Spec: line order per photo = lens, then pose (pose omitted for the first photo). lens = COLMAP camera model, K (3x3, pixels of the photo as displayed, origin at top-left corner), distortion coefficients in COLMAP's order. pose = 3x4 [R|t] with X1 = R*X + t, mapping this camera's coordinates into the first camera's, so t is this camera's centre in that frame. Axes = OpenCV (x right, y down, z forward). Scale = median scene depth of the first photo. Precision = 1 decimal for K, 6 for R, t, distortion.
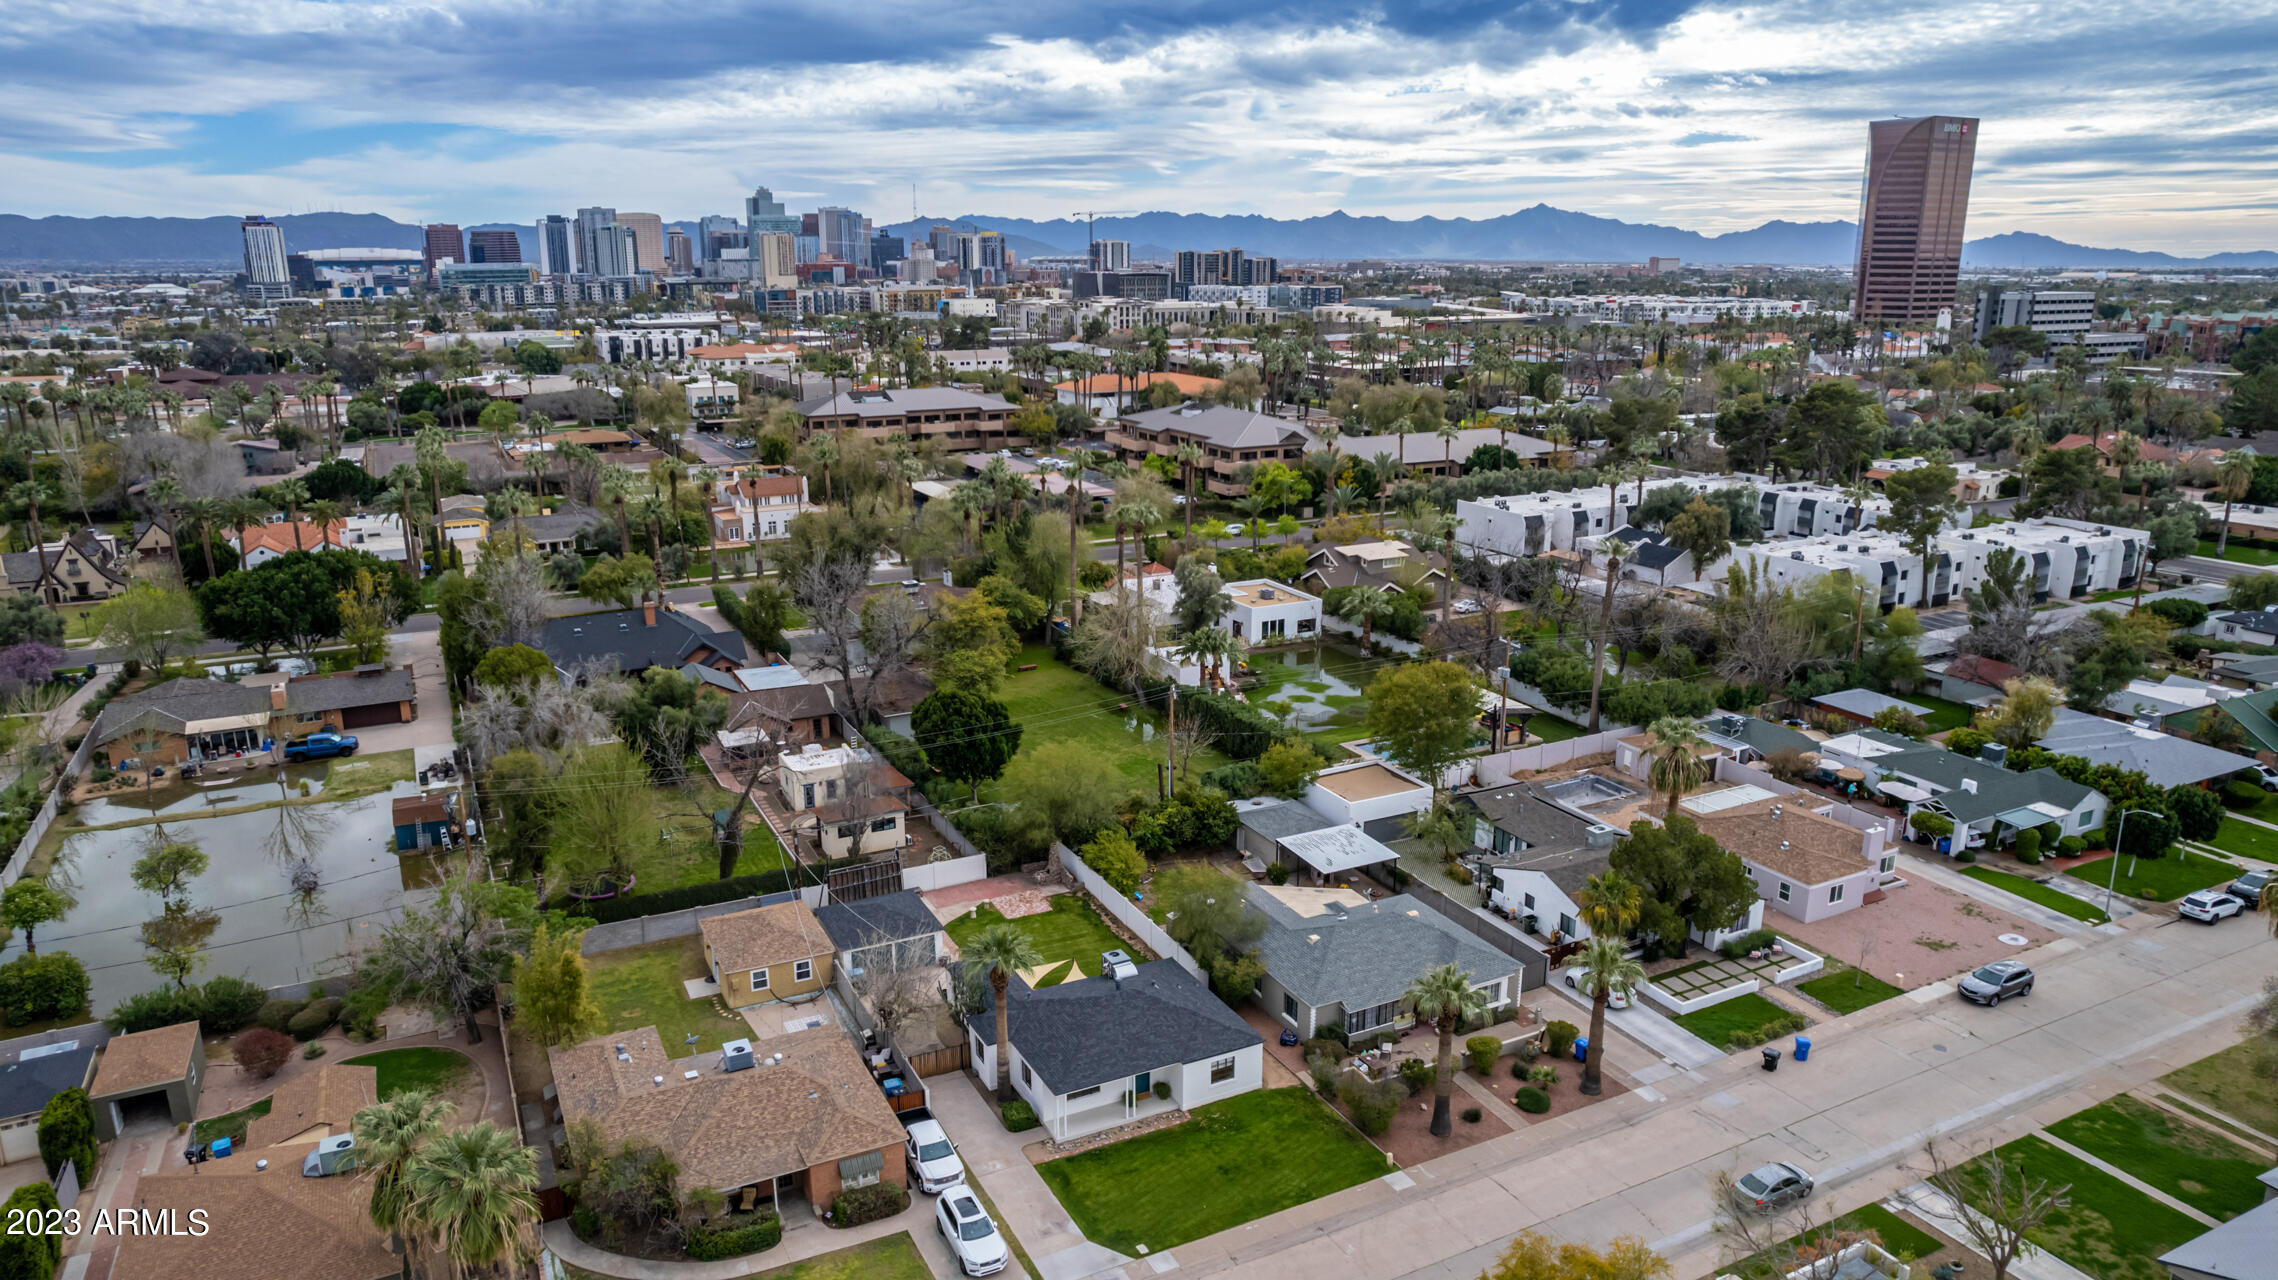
lens RADIAL K [[1461.1, 0, 1139.0], [0, 1461.1, 640.0], [0, 0, 1]] dist [-0.081761, 0.068883]
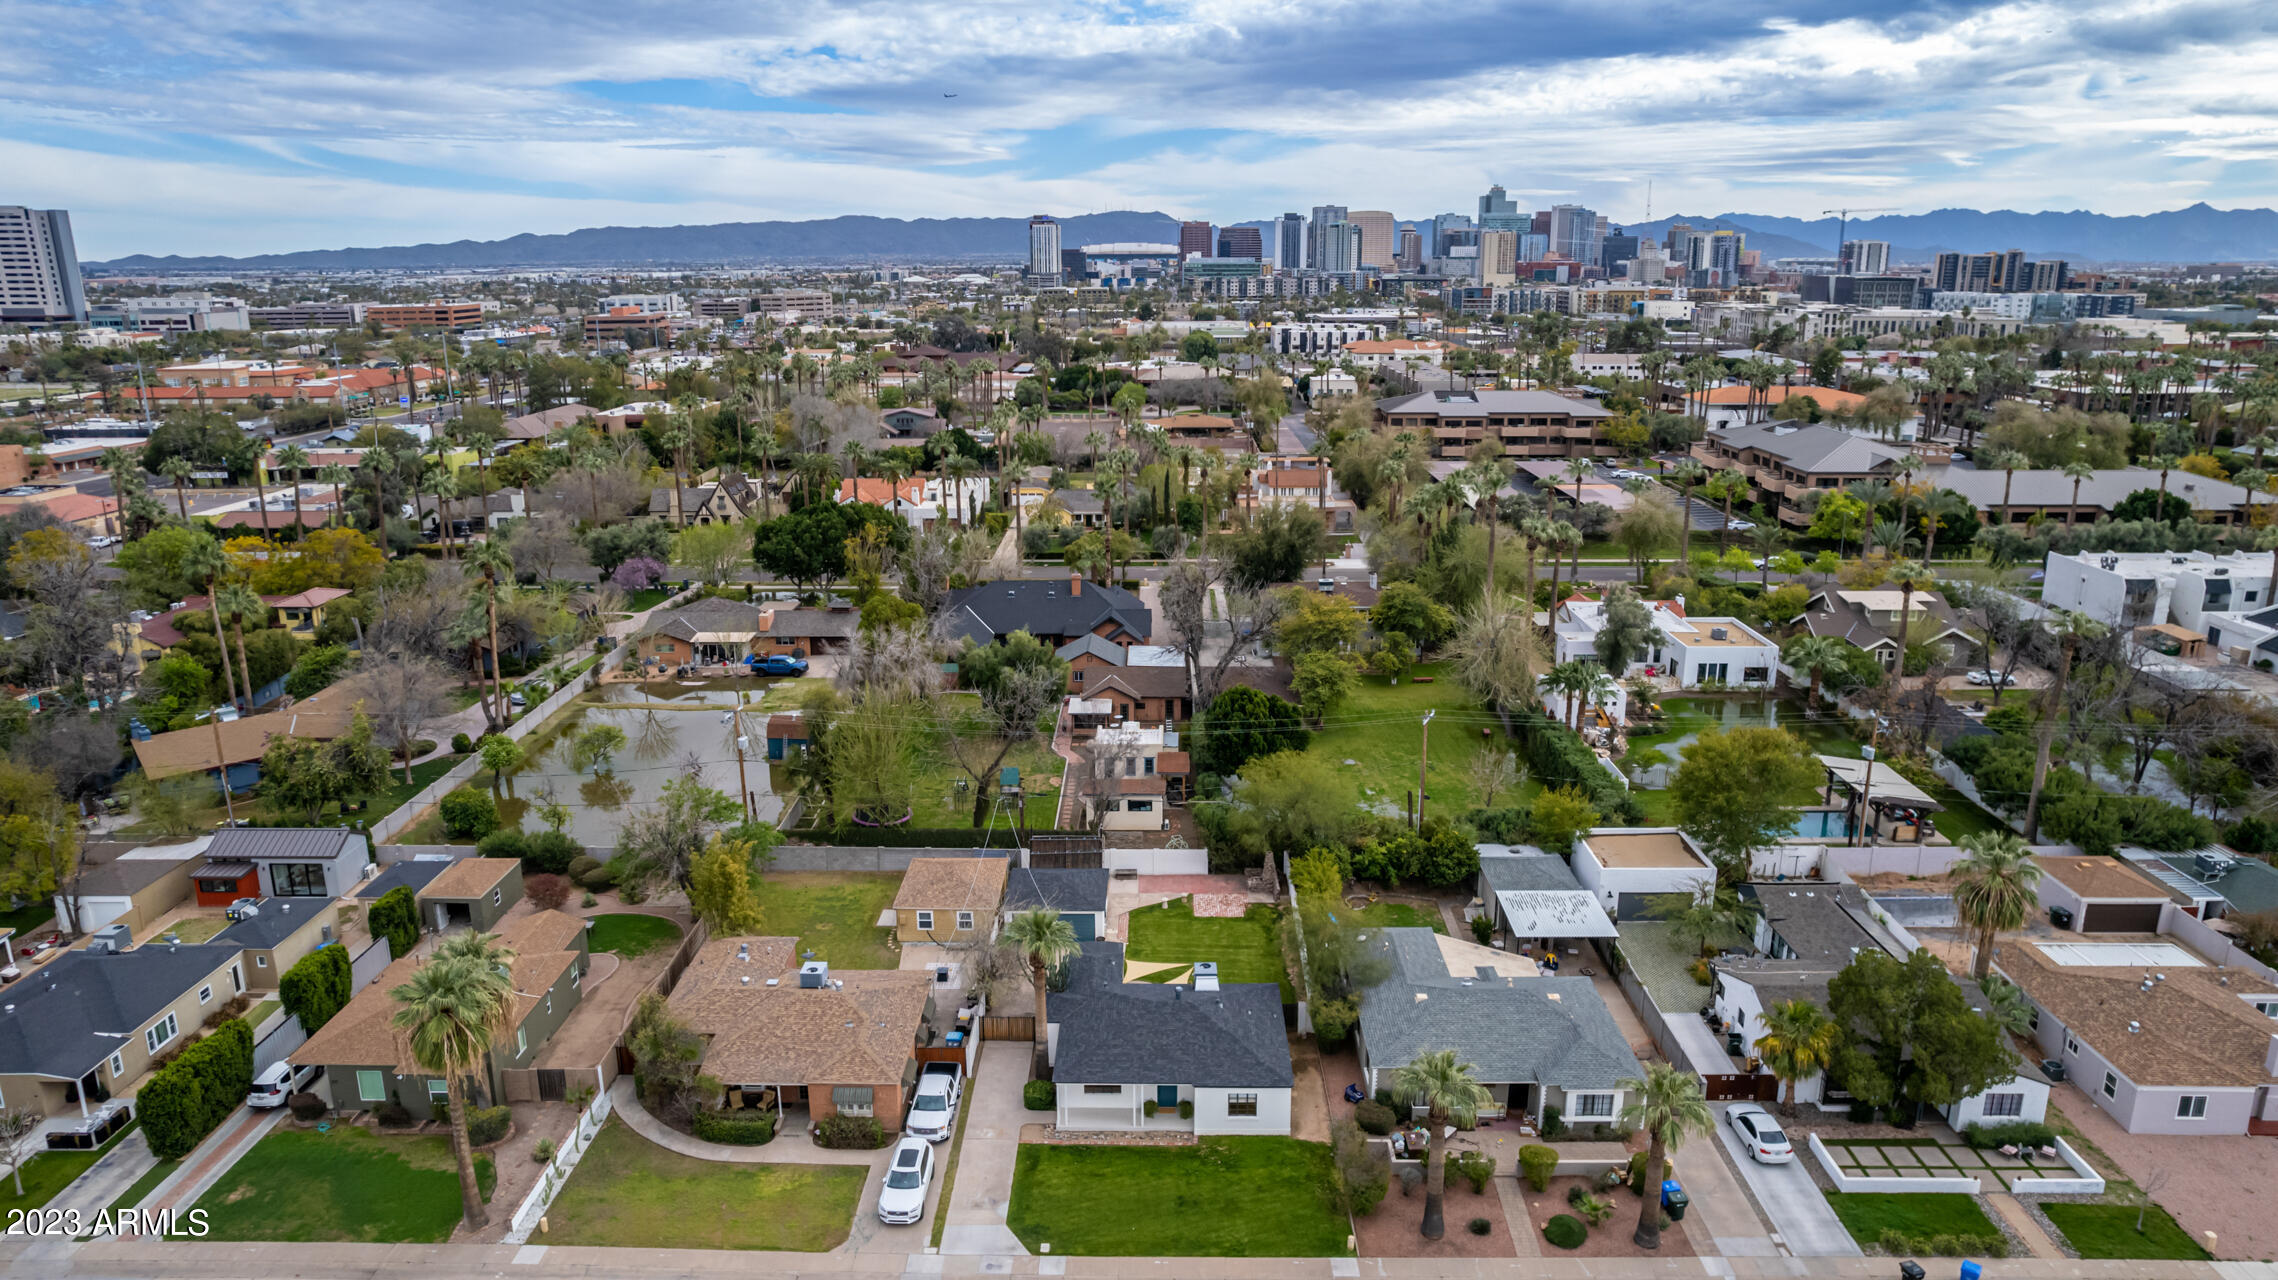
lens RADIAL K [[1461.1, 0, 1139.0], [0, 1461.1, 640.0], [0, 0, 1]] dist [-0.081761, 0.068883]
pose [[0.883588, 0.116931, -0.453432, 0.181159], [-0.116331, 0.992777, 0.029326, -0.012870], [0.453586, 0.026836, 0.890808, 0.049900]]
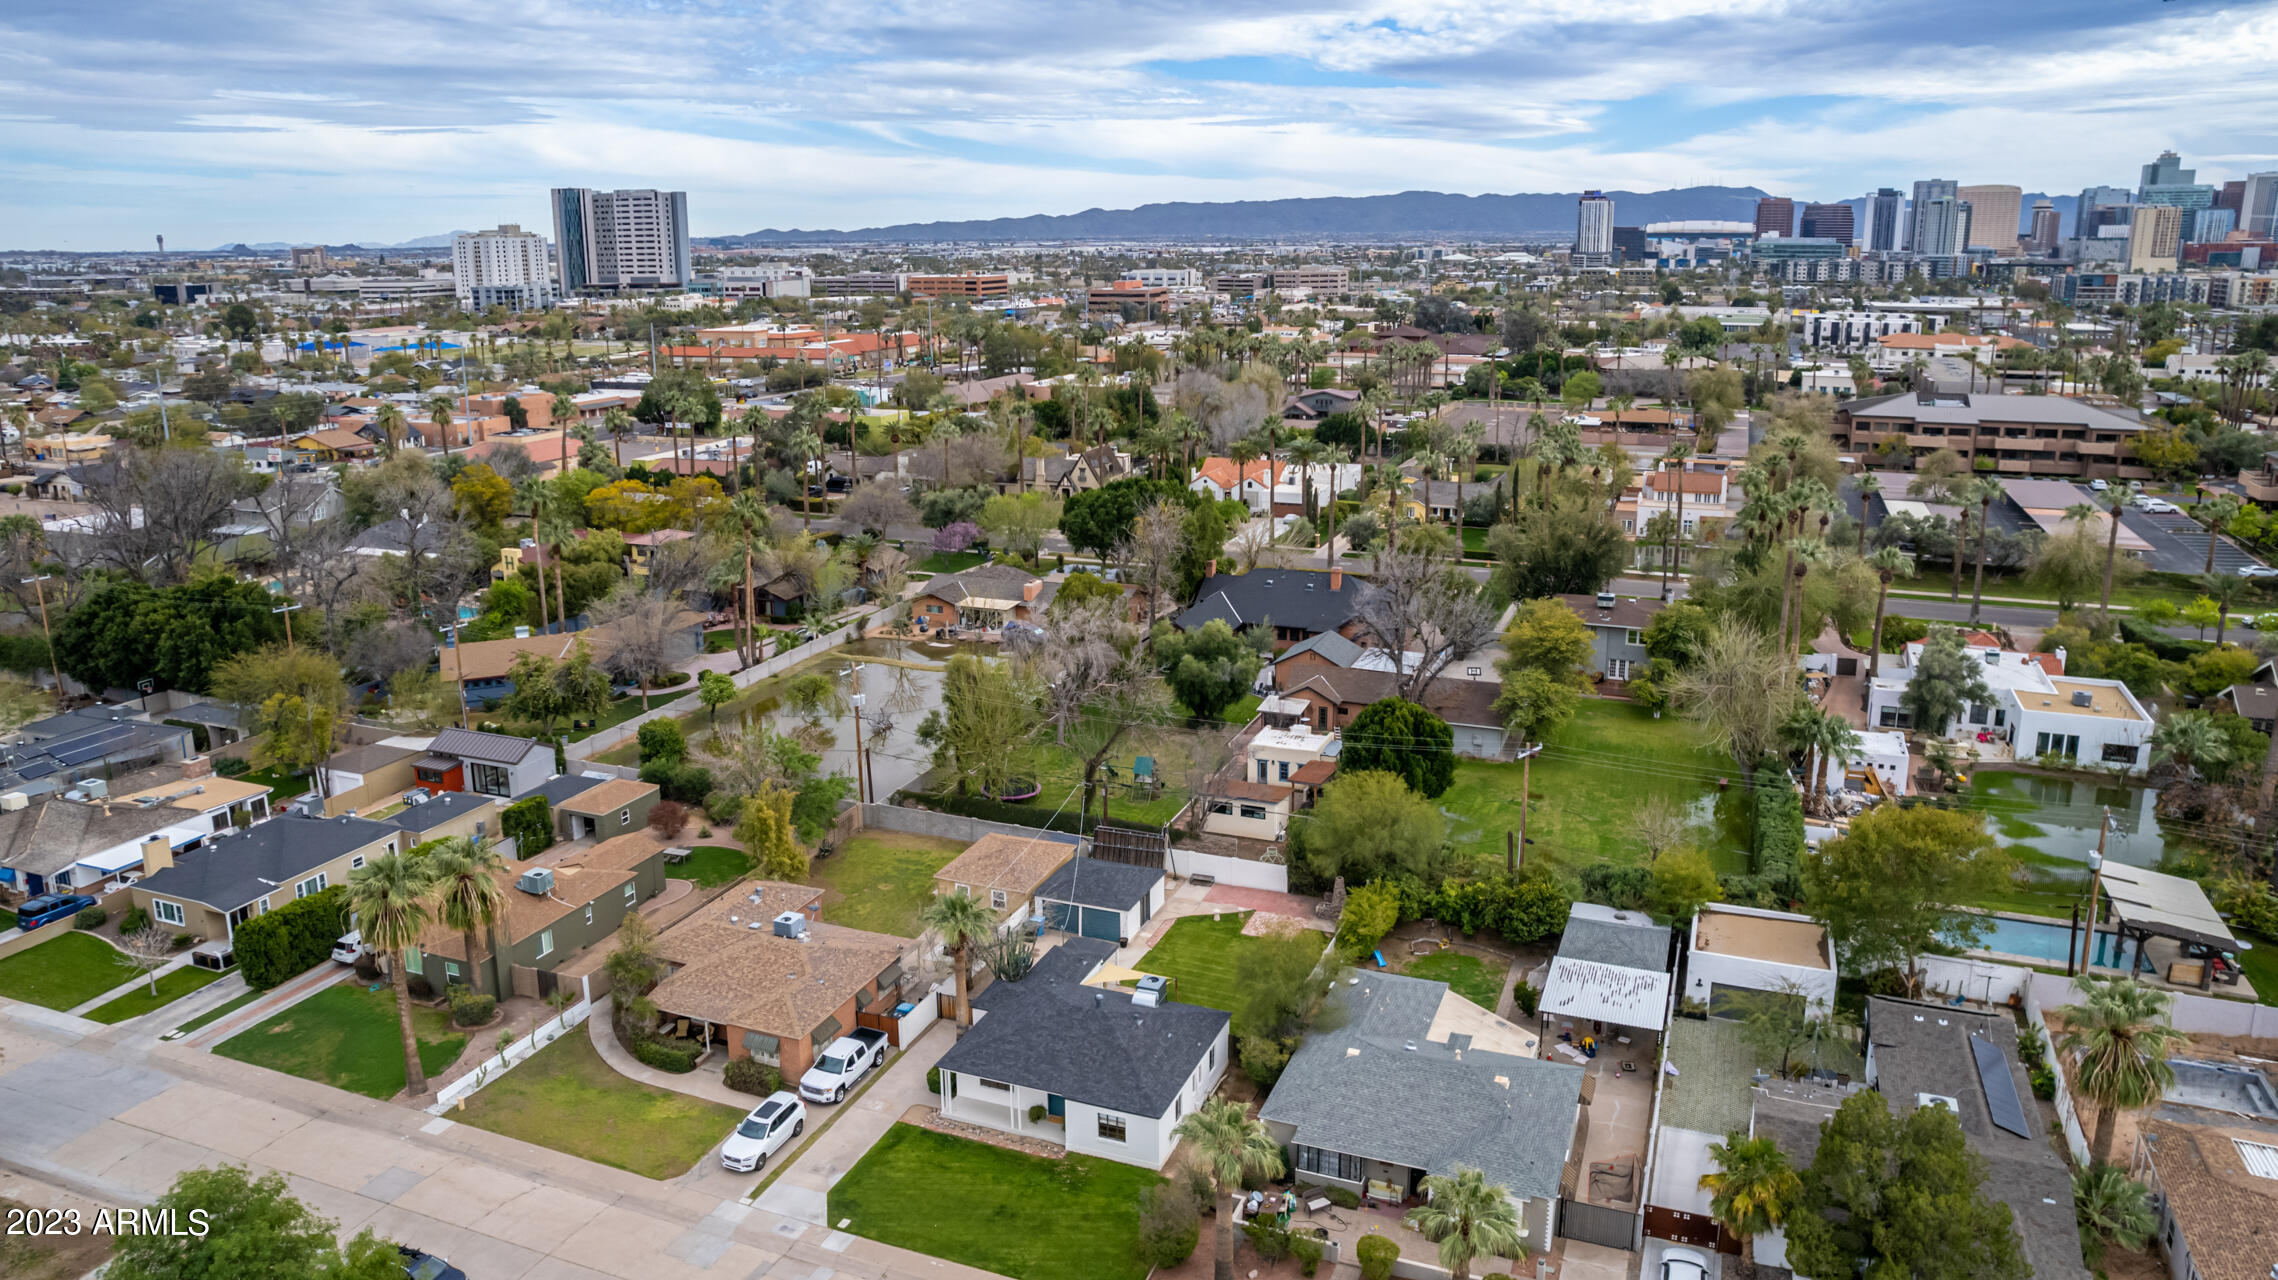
lens RADIAL K [[1531.4, 0, 1140.0], [0, 1531.4, 580.9], [0, 0, 1]] dist [-0.085253, 0.072547]
pose [[0.660178, 0.162093, -0.733411, 0.323187], [-0.185973, 0.981308, 0.049479, -0.039730], [0.727722, 0.103730, 0.677983, 0.155408]]
